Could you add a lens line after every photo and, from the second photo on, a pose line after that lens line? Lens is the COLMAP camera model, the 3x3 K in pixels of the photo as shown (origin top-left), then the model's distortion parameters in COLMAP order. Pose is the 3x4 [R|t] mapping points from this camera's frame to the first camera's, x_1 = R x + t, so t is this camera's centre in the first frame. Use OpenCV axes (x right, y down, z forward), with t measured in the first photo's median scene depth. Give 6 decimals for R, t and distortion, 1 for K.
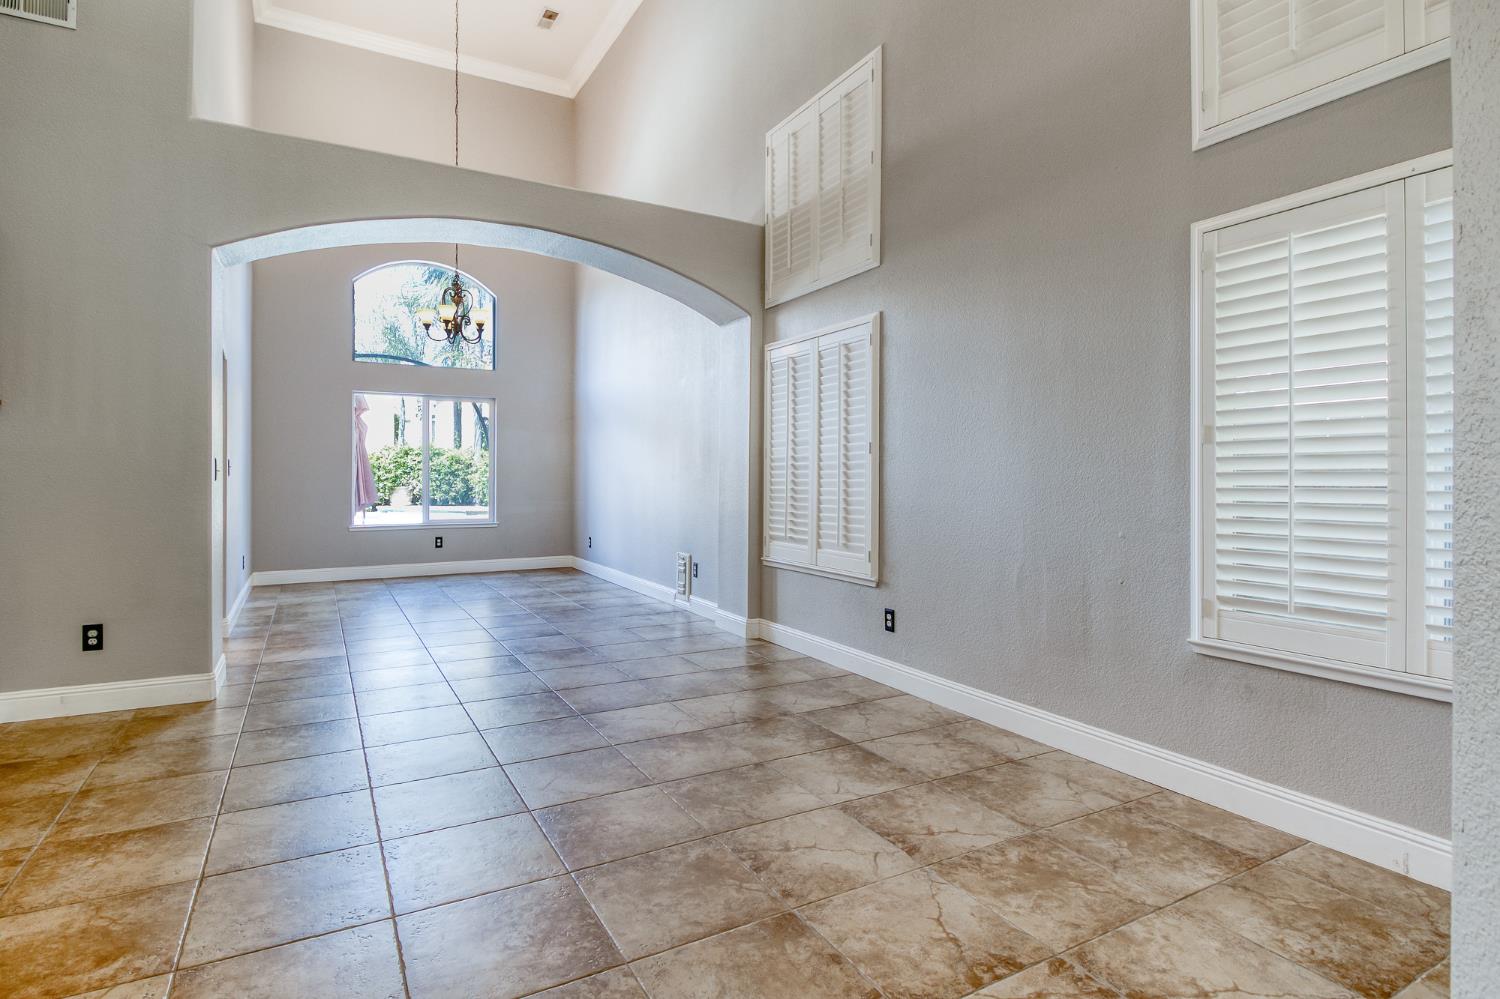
lens RADIAL K [[768.7, 0, 760.8], [0, 768.7, 477.6], [0, 0, 1]] dist [-0.000642, -0.003789]
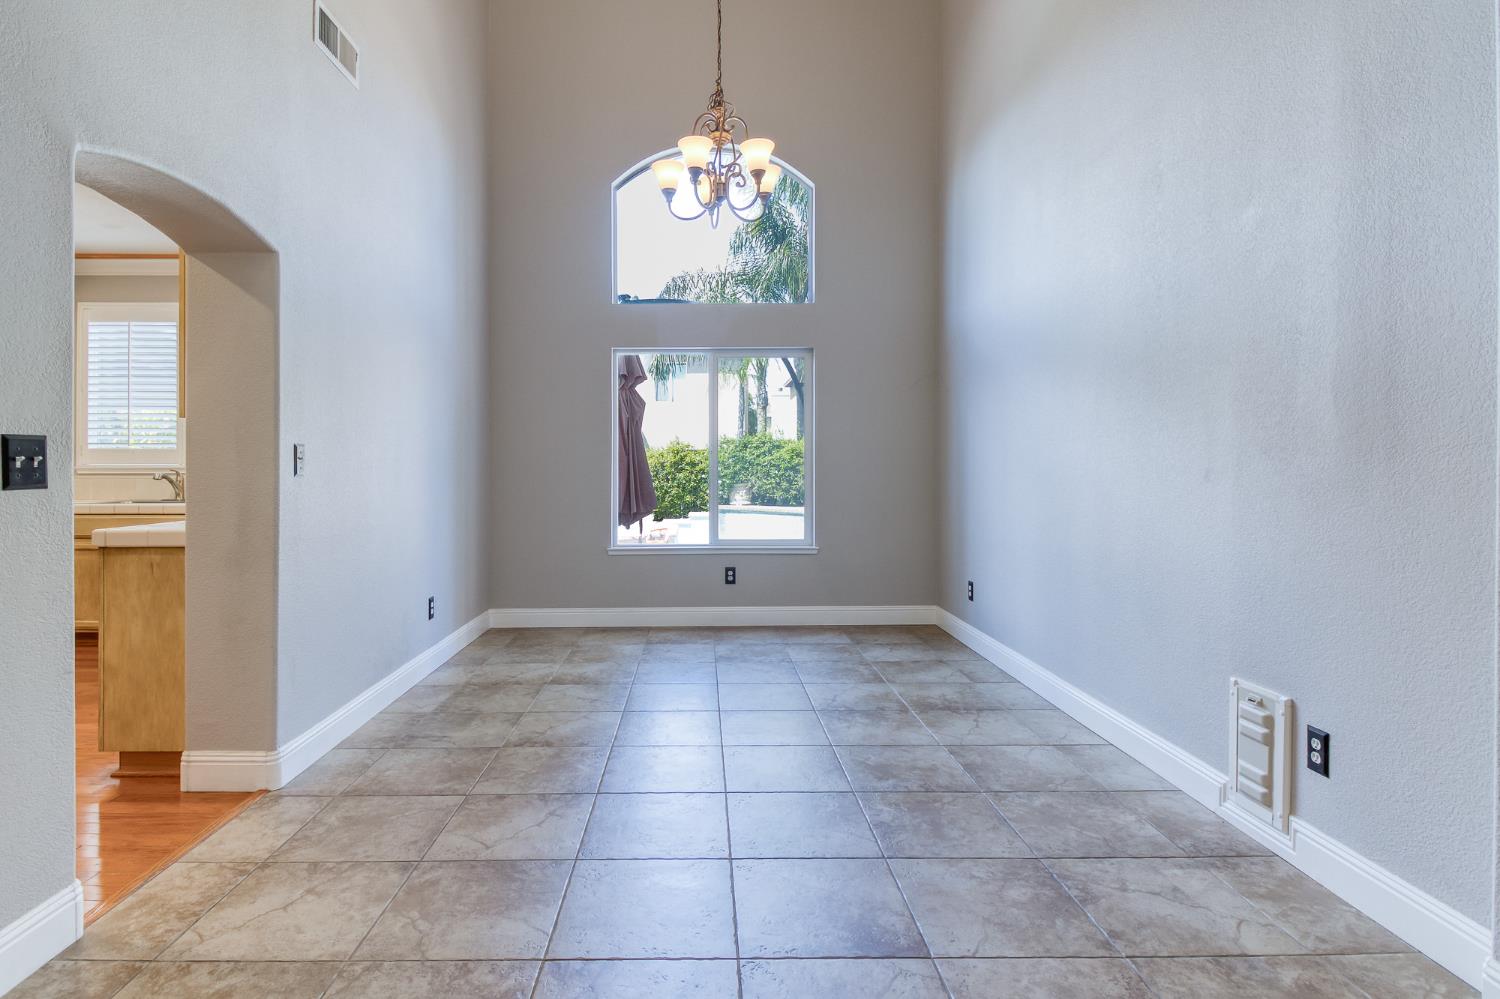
lens RADIAL K [[768.7, 0, 725.6], [0, 768.7, 472.4], [0, 0, 1]] dist [-0.000642, -0.003789]
pose [[0.877463, -0.003498, -0.479631, -0.112395], [0.003513, 0.999993, -0.000866, -0.001838], [0.479631, -0.000925, 0.877470, 0.431811]]
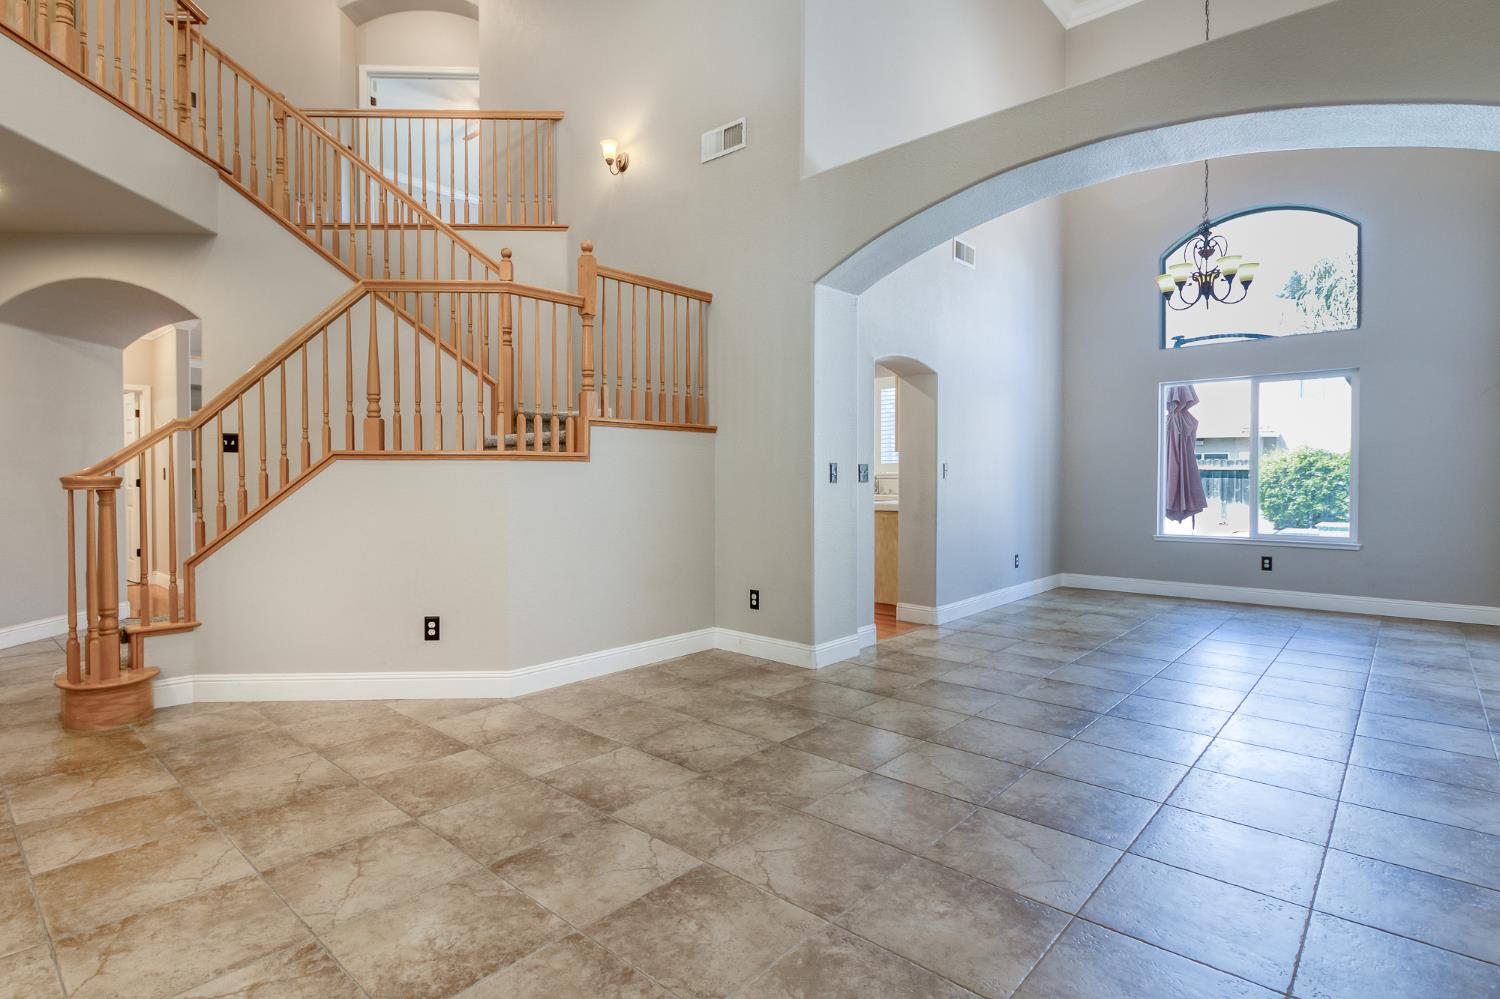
lens RADIAL K [[768.7, 0, 715.1], [0, 768.7, 481.9], [0, 0, 1]] dist [-0.000642, -0.003789]
pose [[0.287096, 0.002939, -0.957897, 0.168113], [-0.001396, 0.999996, 0.002650, 0.000261], [0.957901, 0.000576, 0.287099, 0.238359]]
